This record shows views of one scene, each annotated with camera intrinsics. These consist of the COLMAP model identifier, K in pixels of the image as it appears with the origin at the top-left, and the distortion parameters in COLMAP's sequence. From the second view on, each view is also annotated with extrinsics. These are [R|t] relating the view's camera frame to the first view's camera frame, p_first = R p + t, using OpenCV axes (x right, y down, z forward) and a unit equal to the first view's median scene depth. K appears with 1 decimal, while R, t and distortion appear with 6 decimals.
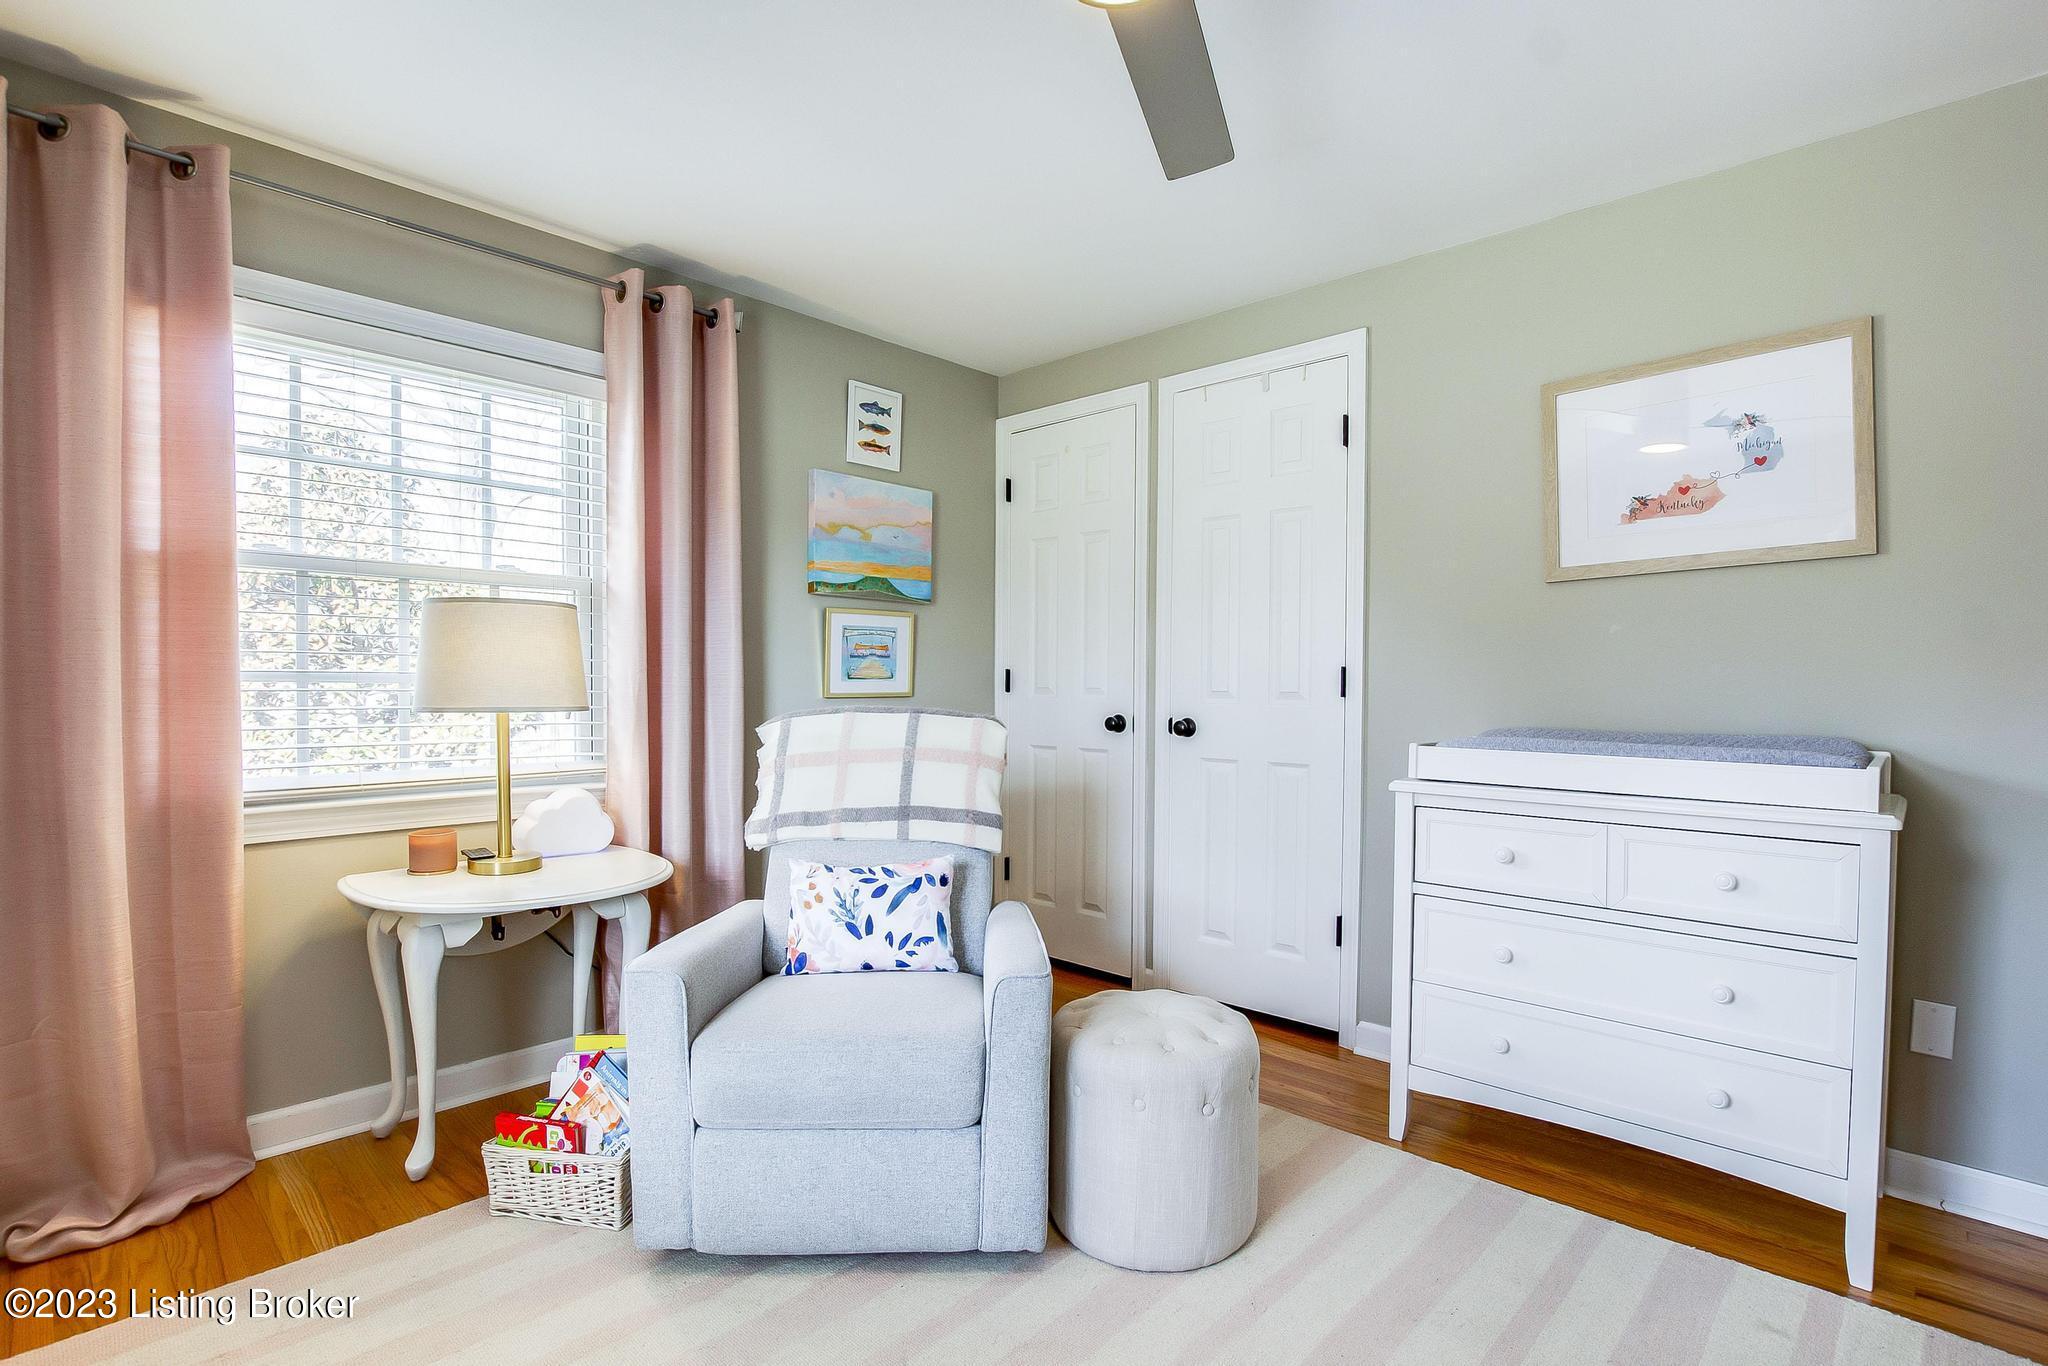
lens RADIAL K [[973.0, 0, 1032.8], [0, 973.0, 698.1], [0, 0, 1]] dist [0.001397, 0.000832]
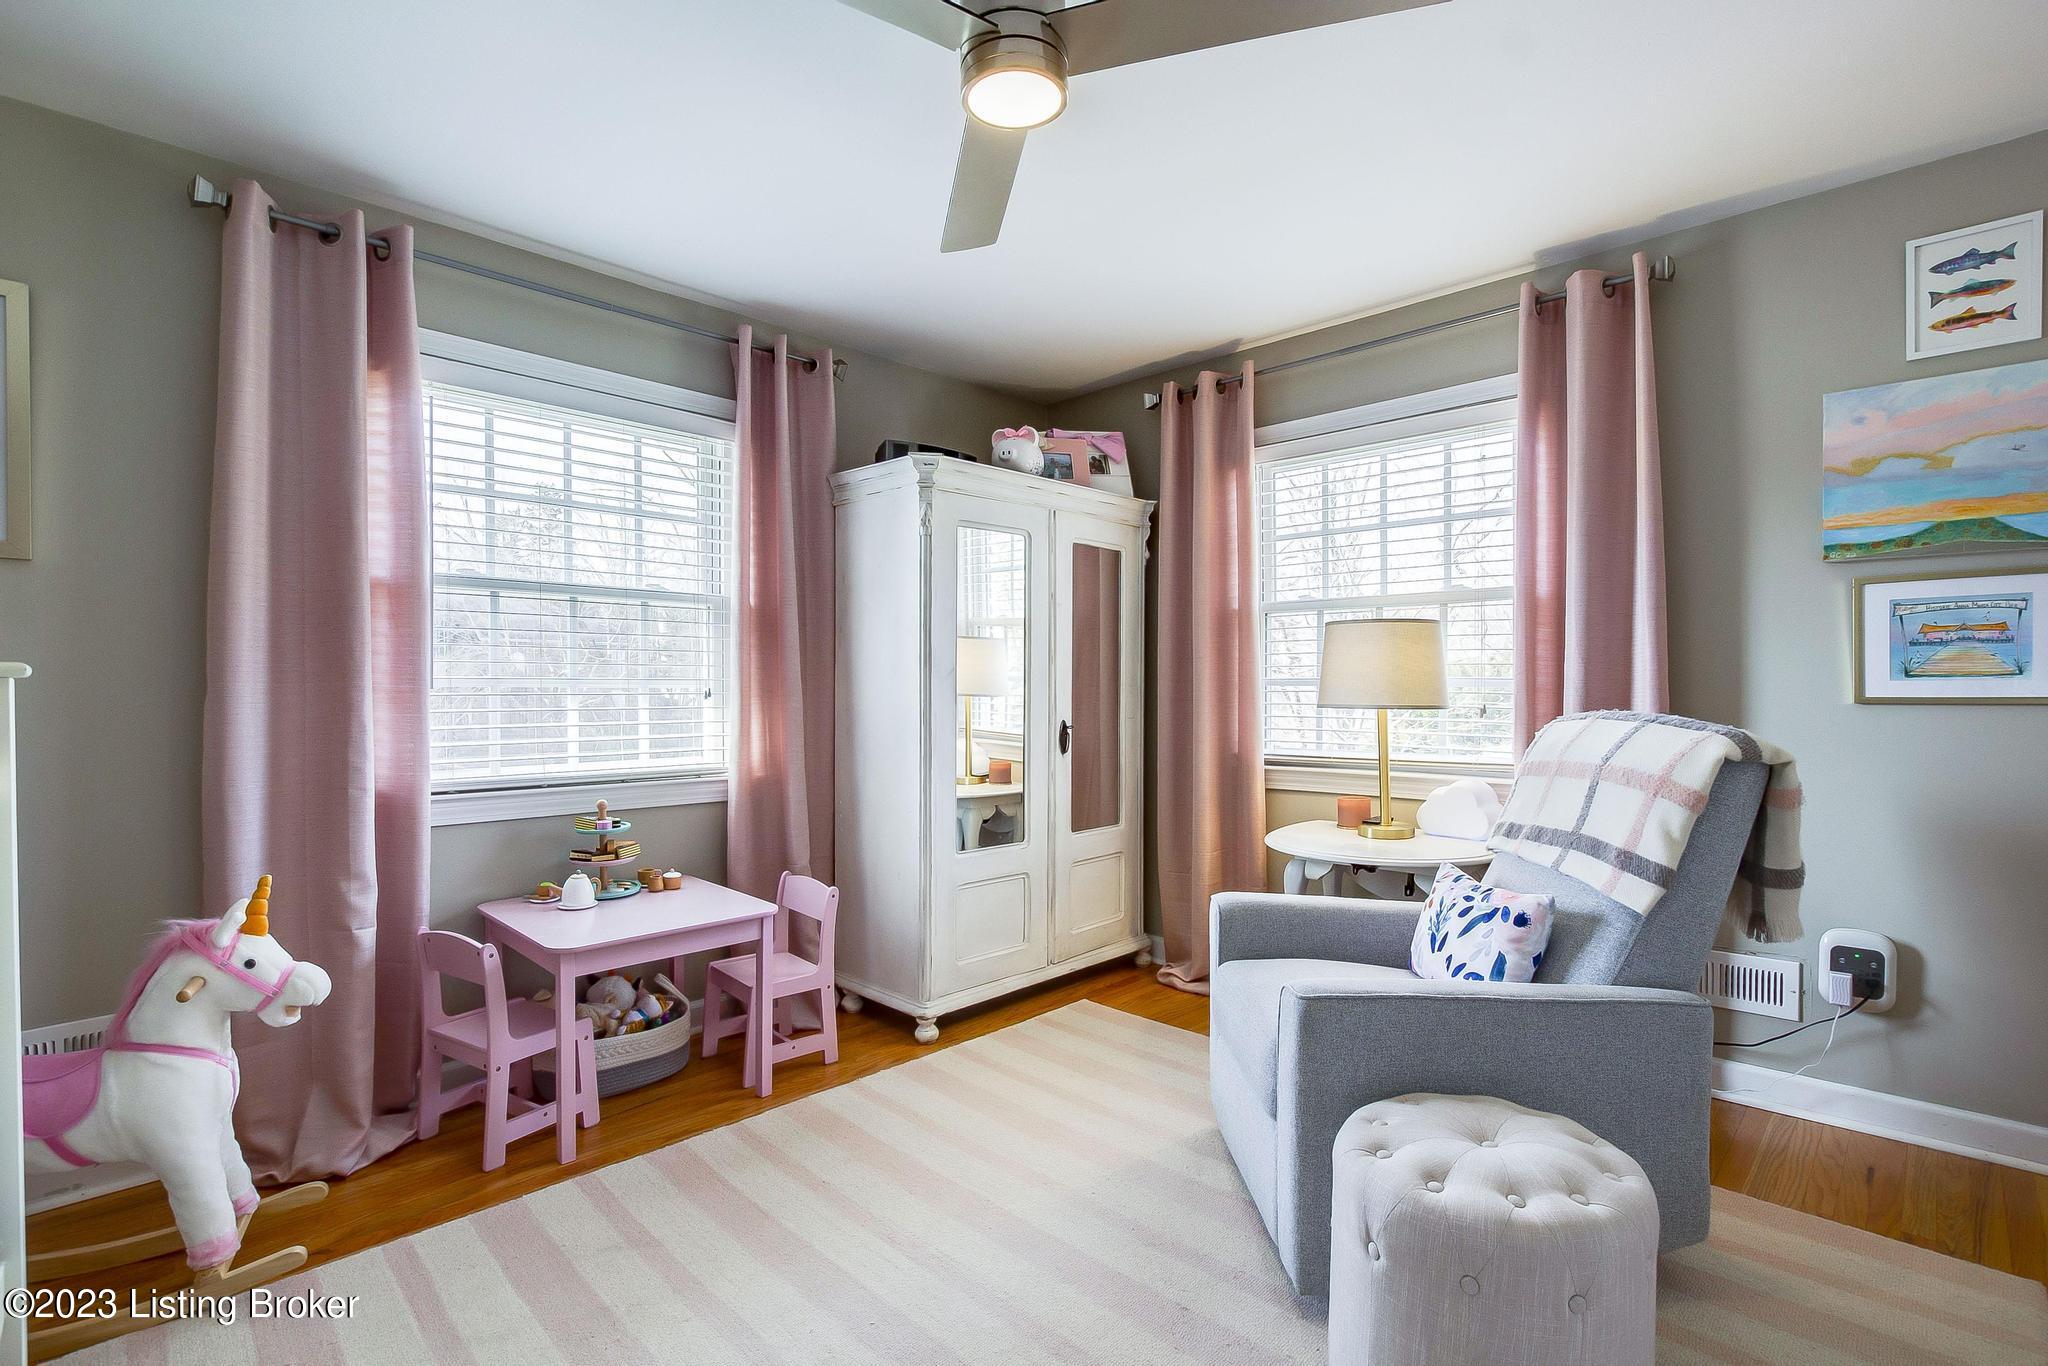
lens RADIAL K [[973.0, 0, 1032.5], [0, 973.0, 685.4], [0, 0, 1]] dist [0.001397, 0.000832]
pose [[0.016818, -0.004229, -0.999850, 0.495049], [-0.011035, 0.999929, -0.004415, -0.003852], [0.999798, 0.011108, 0.016770, 0.377952]]
